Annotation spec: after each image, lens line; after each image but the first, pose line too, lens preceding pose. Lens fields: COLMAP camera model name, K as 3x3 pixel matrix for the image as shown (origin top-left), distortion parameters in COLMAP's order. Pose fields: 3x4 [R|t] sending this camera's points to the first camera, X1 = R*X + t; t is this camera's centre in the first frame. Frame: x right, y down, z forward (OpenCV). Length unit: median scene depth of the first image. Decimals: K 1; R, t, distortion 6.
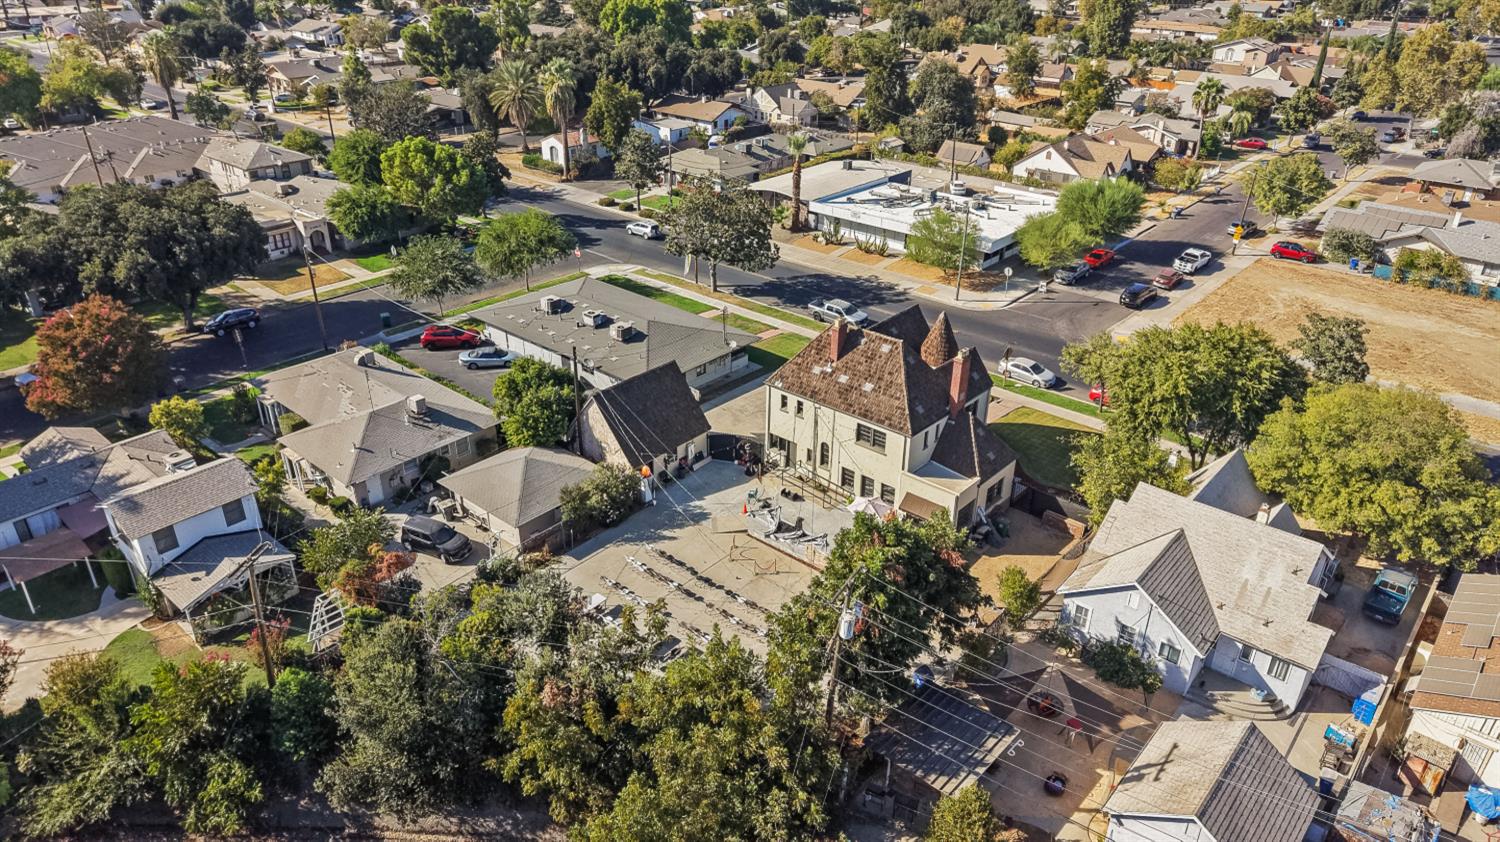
lens RADIAL K [[1007.7, 0, 750.8], [0, 1007.7, 427.8], [0, 0, 1]] dist [0.039724, -0.044833]
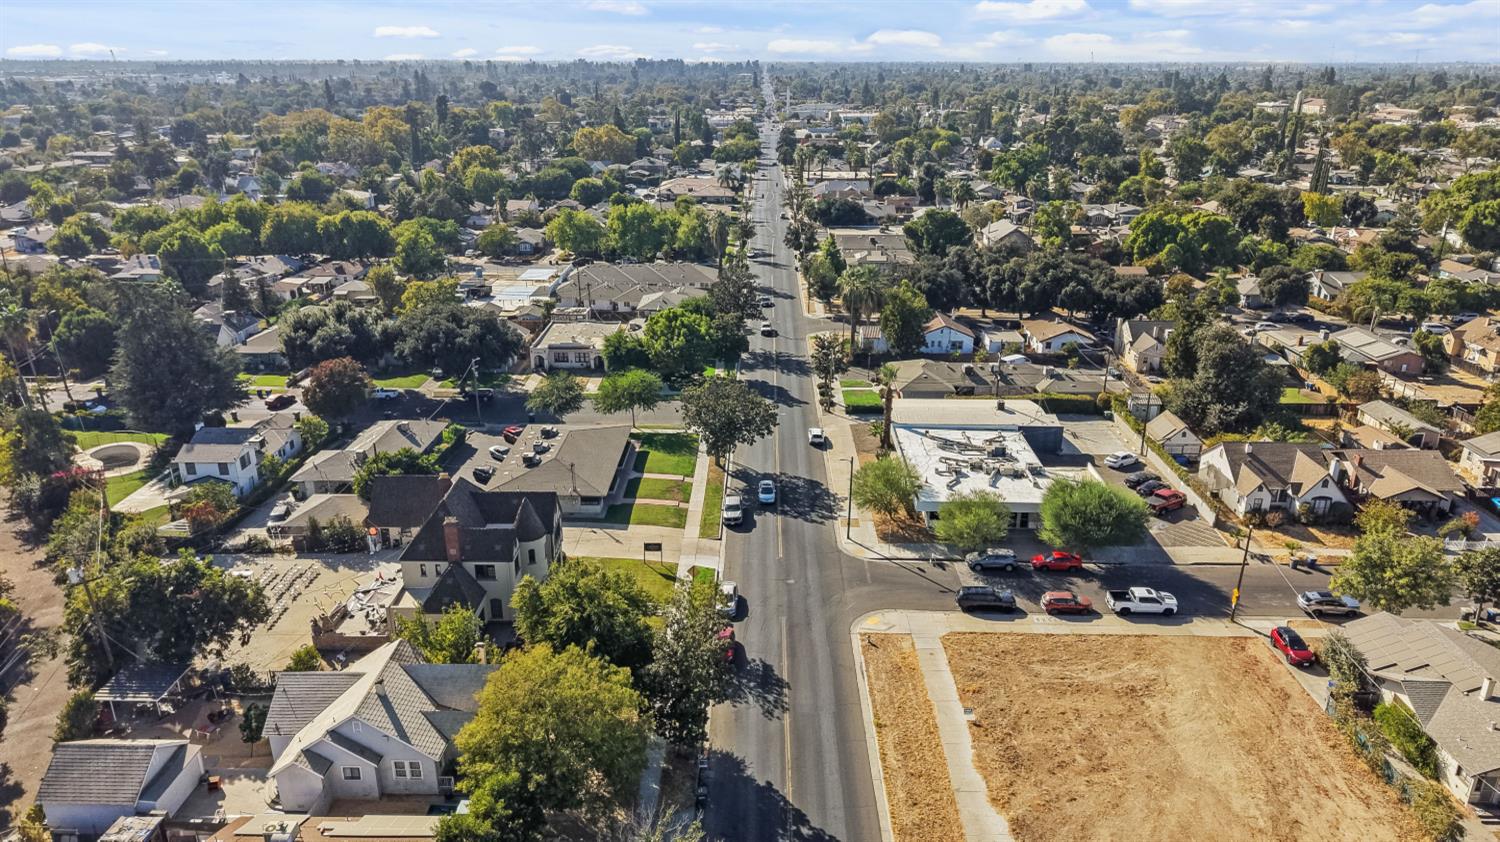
lens RADIAL K [[1007.7, 0, 750.8], [0, 1007.7, 427.8], [0, 0, 1]] dist [0.039724, -0.044833]
pose [[0.648175, 0.256866, -0.716861, 0.839302], [-0.355394, 0.934618, 0.013550, -0.207481], [0.673472, 0.245985, 0.697085, 0.167529]]
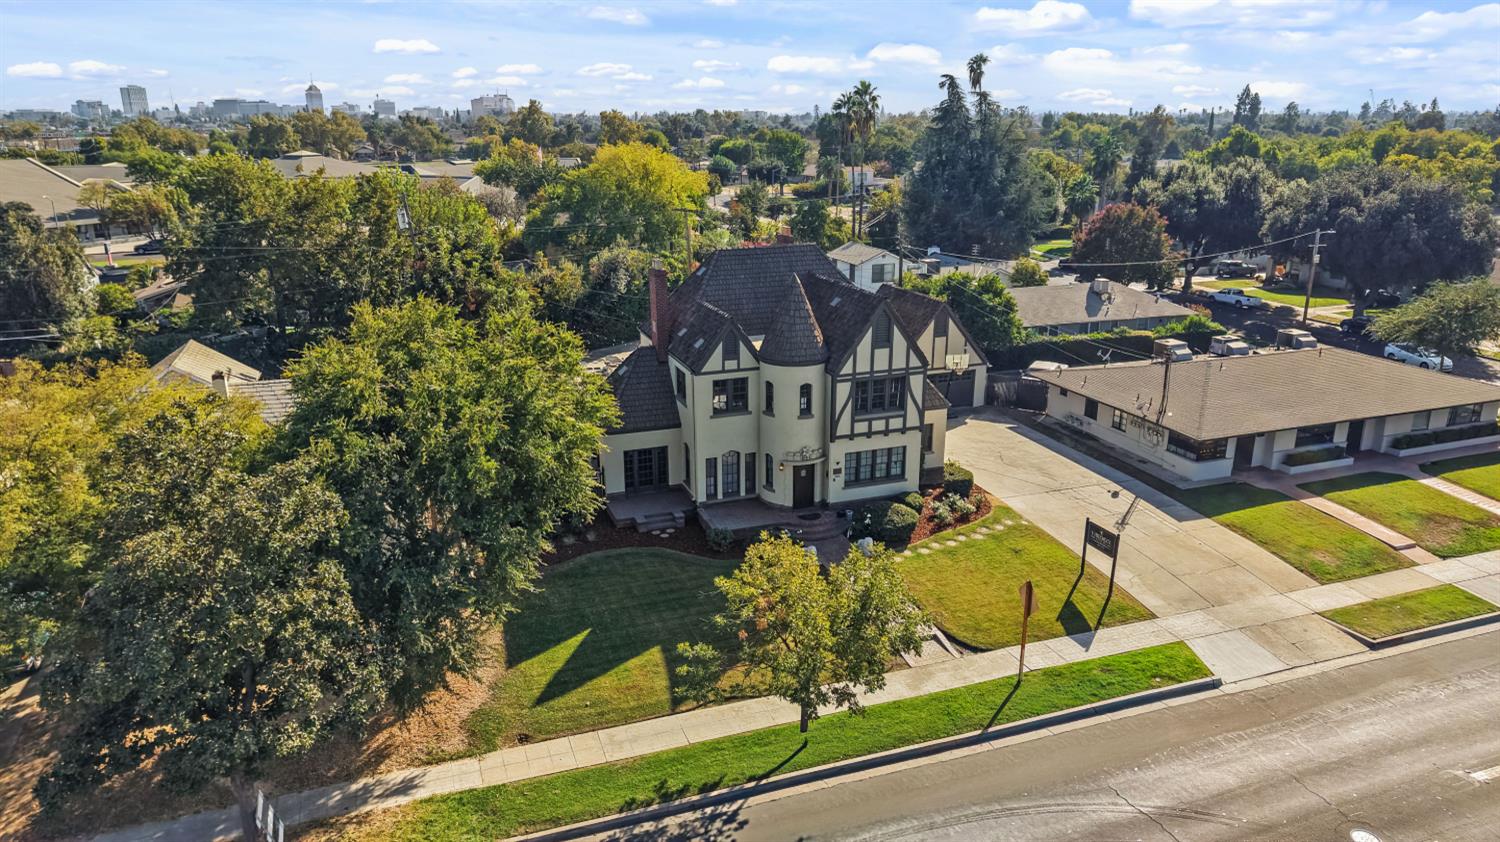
lens RADIAL K [[1007.7, 0, 750.8], [0, 1007.7, 427.8], [0, 0, 1]] dist [0.039724, -0.044833]
pose [[-0.483296, 0.253312, -0.838008, 0.485403], [-0.408564, 0.781328, 0.471806, -0.210282], [0.774274, 0.570402, -0.274119, 0.777773]]
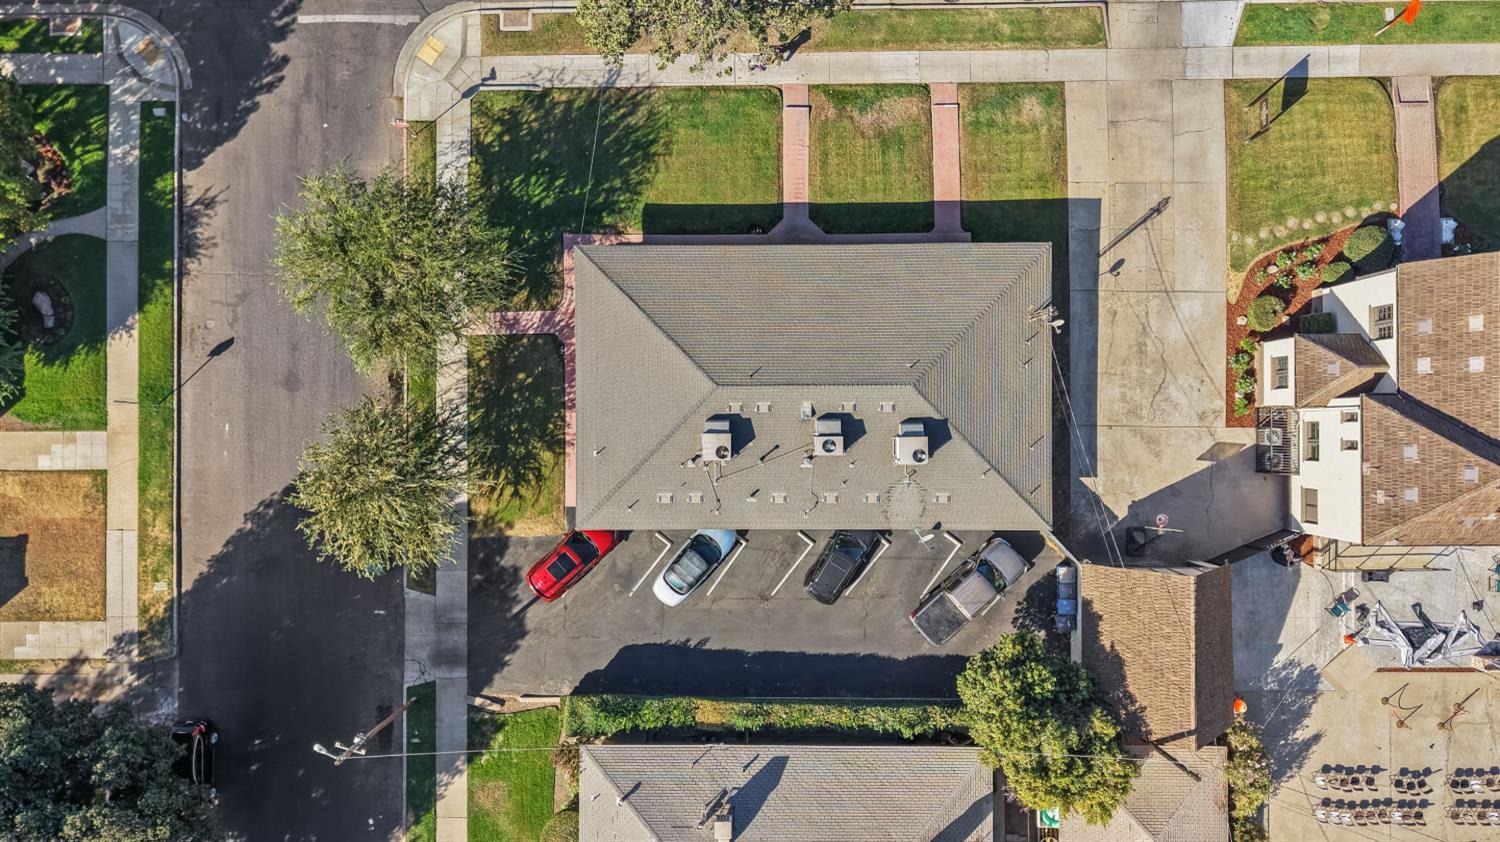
lens RADIAL K [[1007.7, 0, 750.8], [0, 1007.7, 427.8], [0, 0, 1]] dist [0.039724, -0.044833]
pose [[0.750554, -0.660632, -0.015281, -0.141946], [0.322776, 0.346336, 0.880833, -0.493062], [-0.576615, -0.666046, 0.473180, 0.617349]]
